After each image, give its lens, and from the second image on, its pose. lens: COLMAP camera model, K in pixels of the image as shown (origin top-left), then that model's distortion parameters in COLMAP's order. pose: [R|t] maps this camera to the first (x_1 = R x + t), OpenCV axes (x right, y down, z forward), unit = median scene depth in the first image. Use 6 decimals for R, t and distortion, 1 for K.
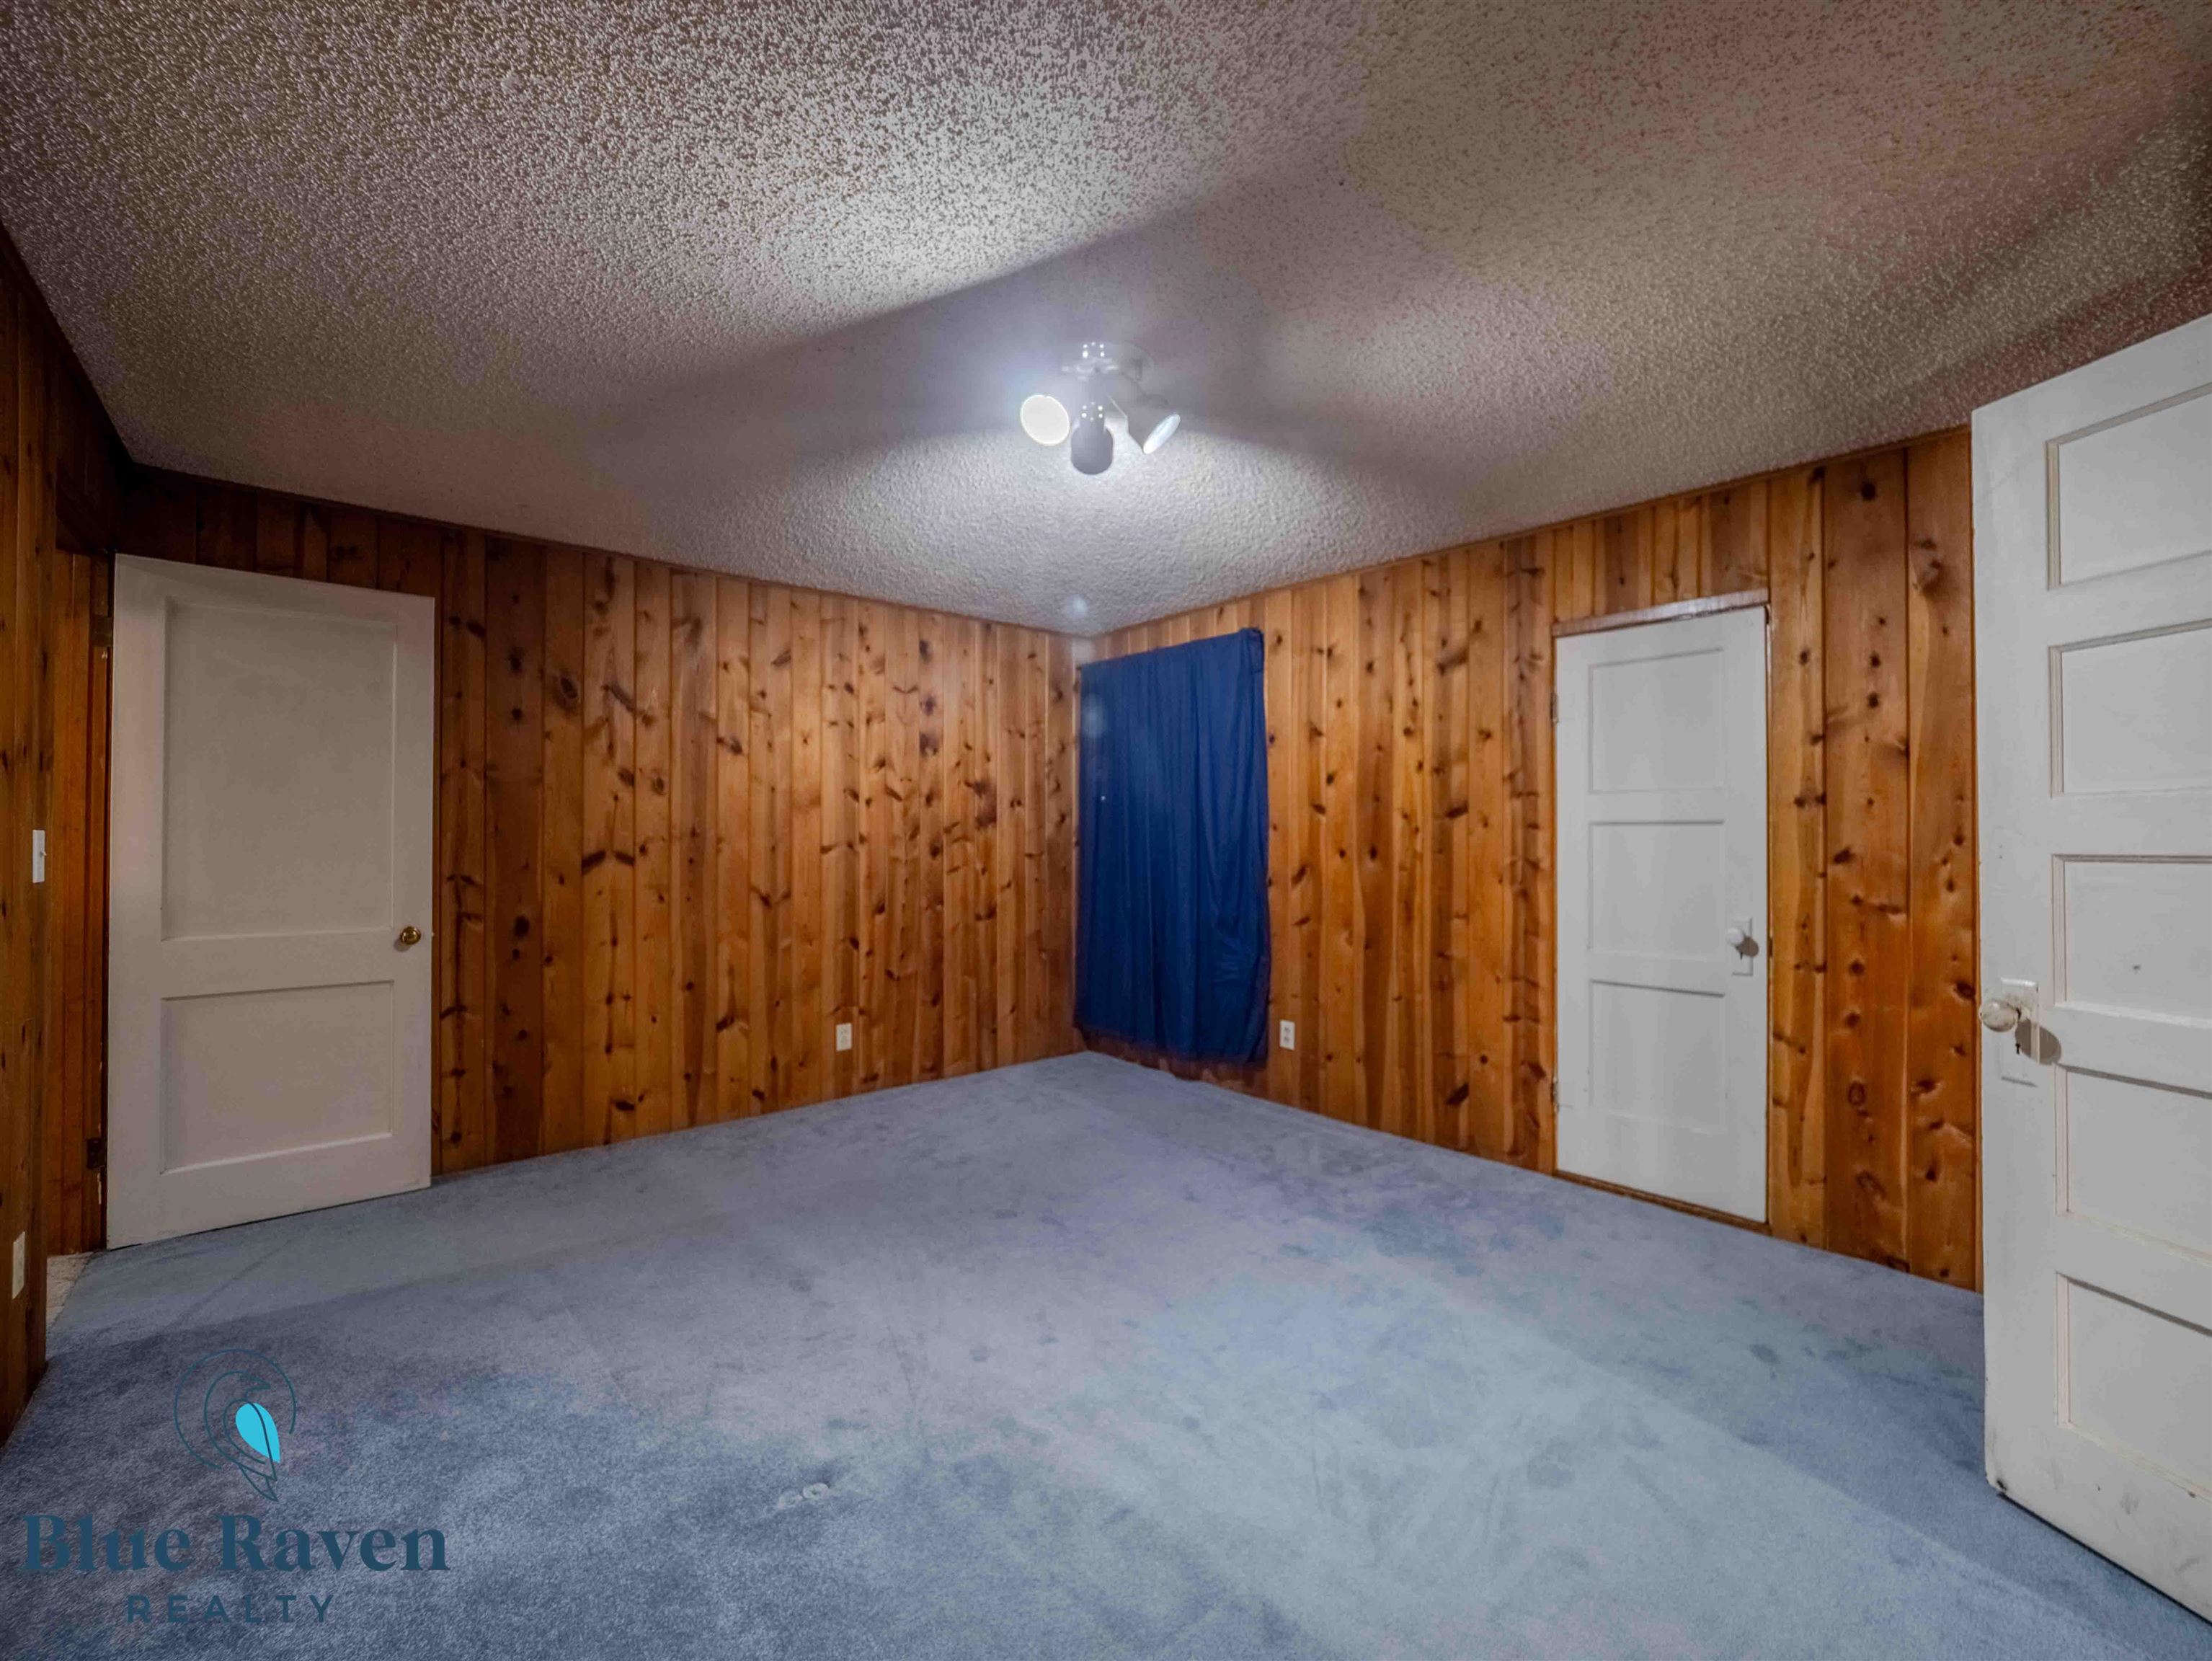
lens RADIAL K [[897.2, 0, 1097.6], [0, 897.2, 824.3], [0, 0, 1]] dist [0.024135, -0.023588]
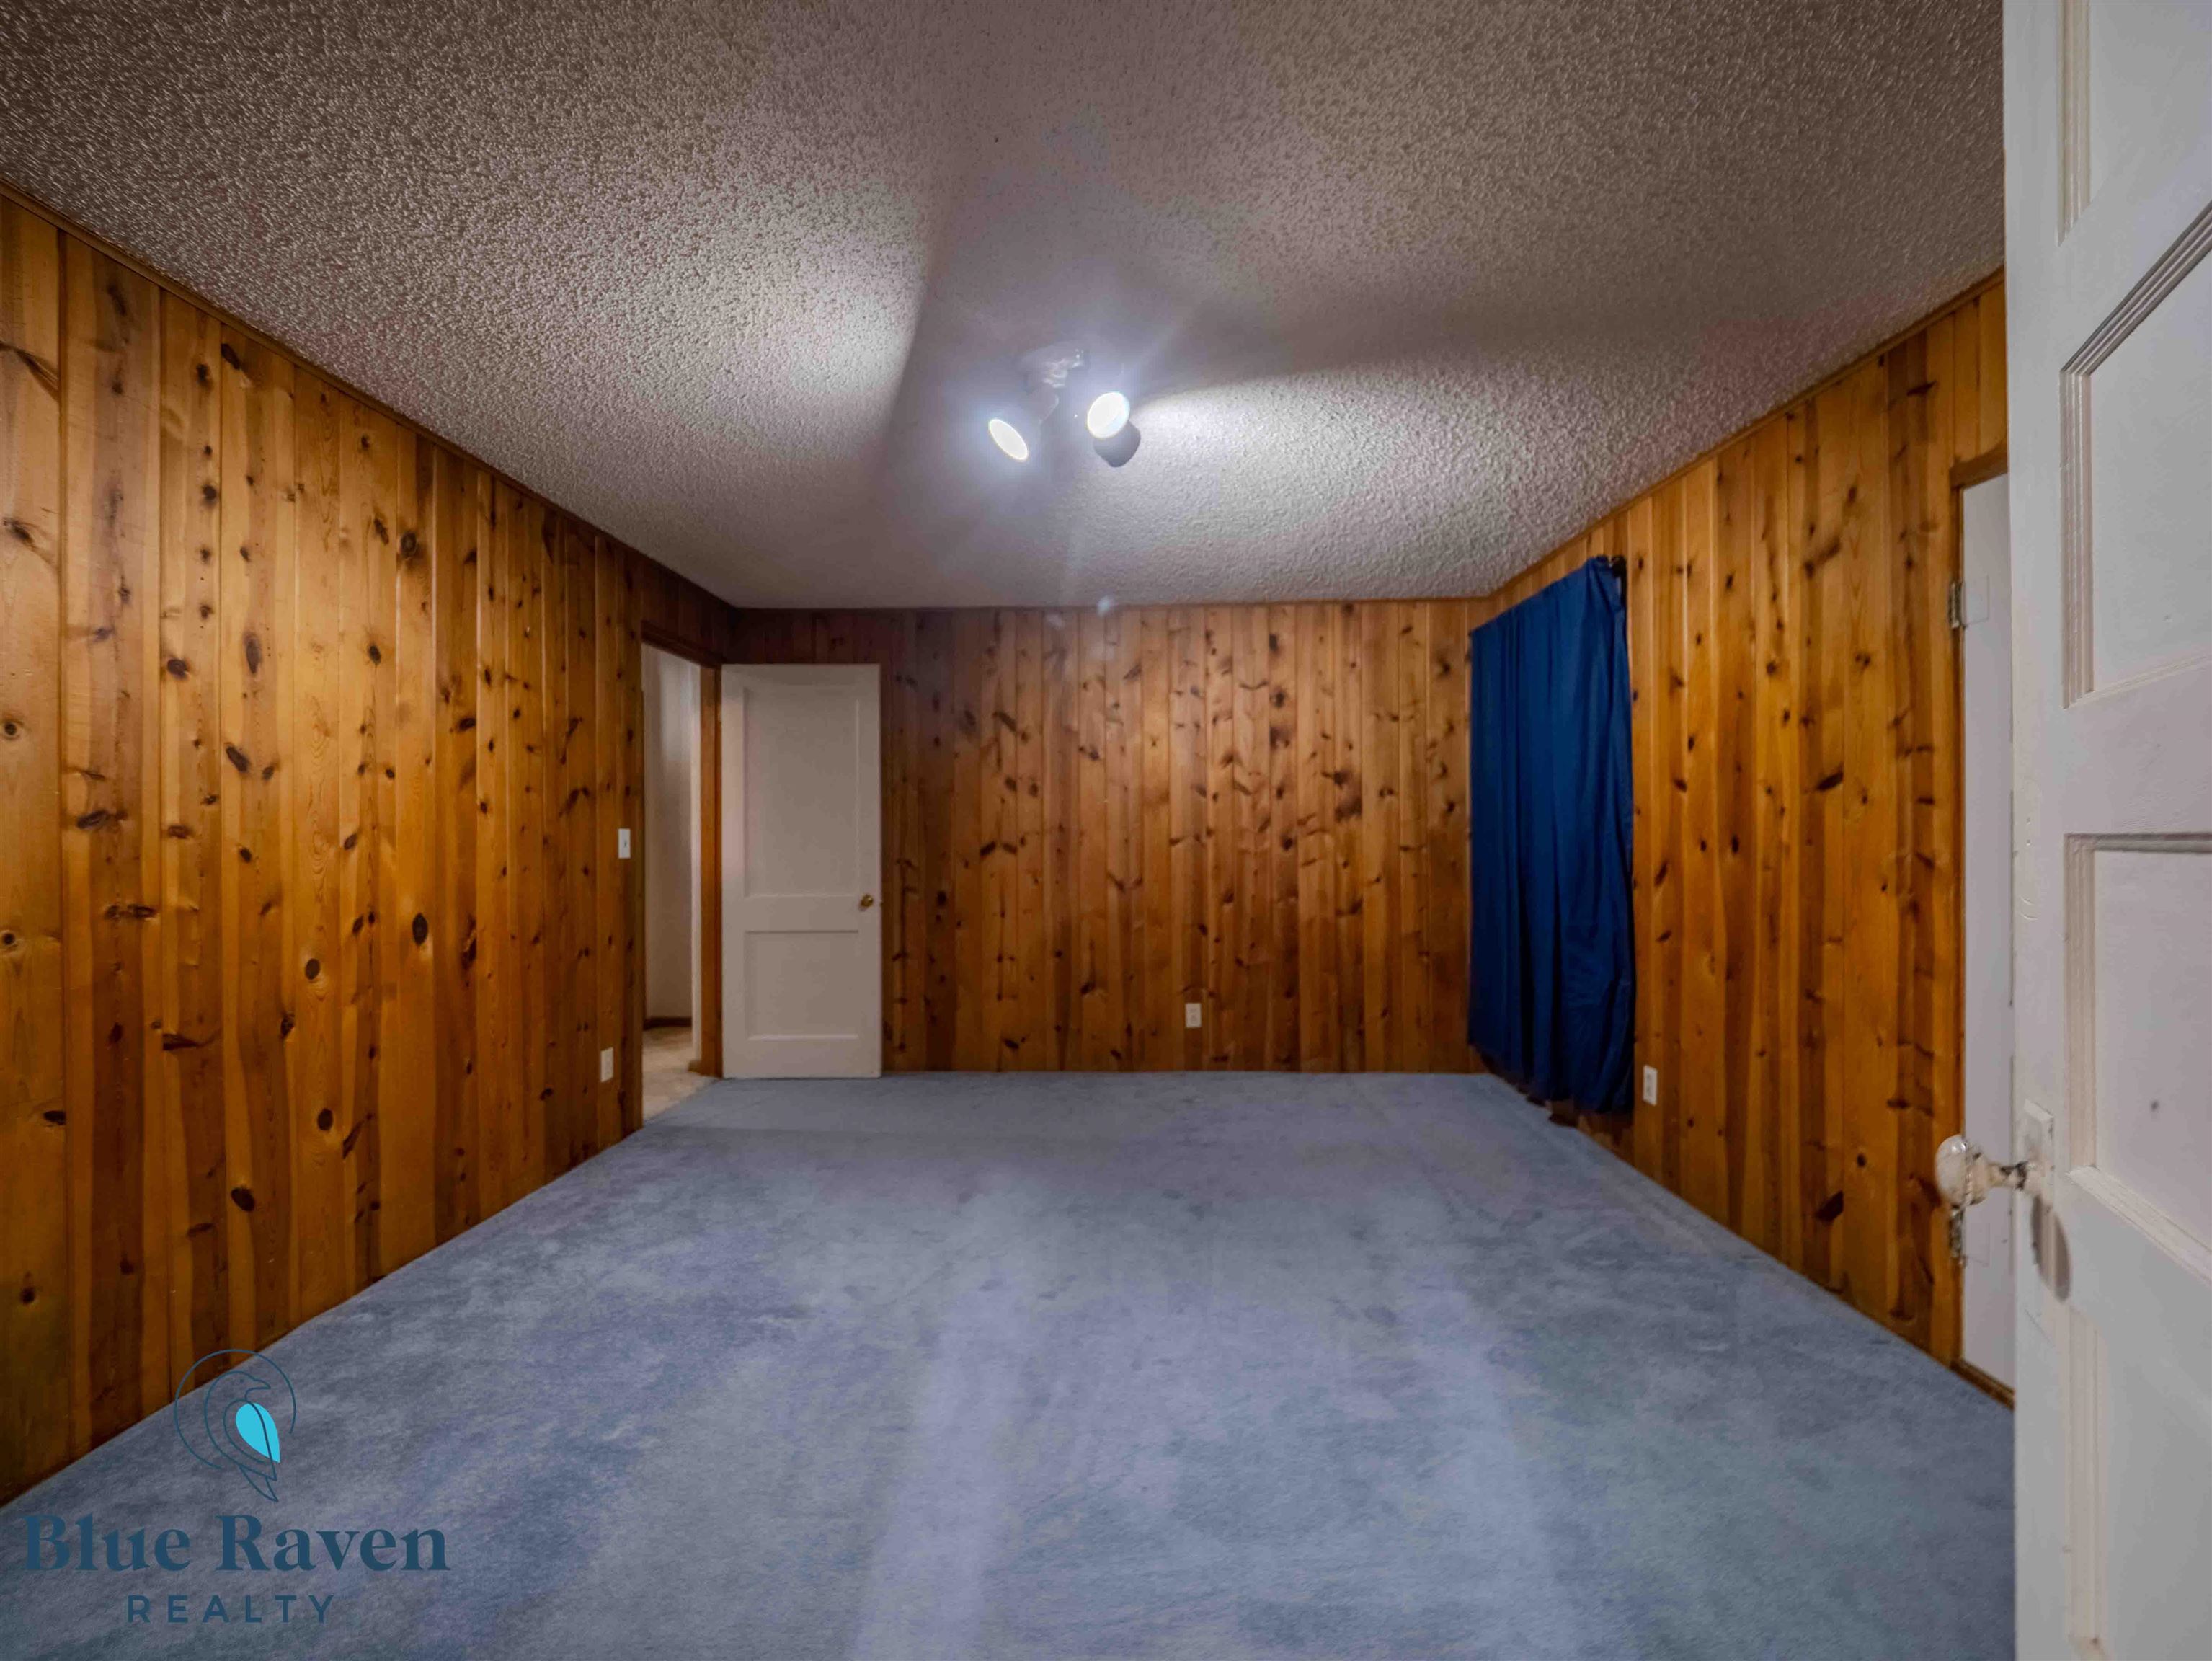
lens RADIAL K [[897.2, 0, 1097.6], [0, 897.2, 824.3], [0, 0, 1]] dist [0.024135, -0.023588]
pose [[0.752859, -0.014370, -0.658025, 0.388634], [0.017717, 0.999842, -0.001564, 0.008079], [0.657943, -0.010481, 0.752994, 0.132284]]
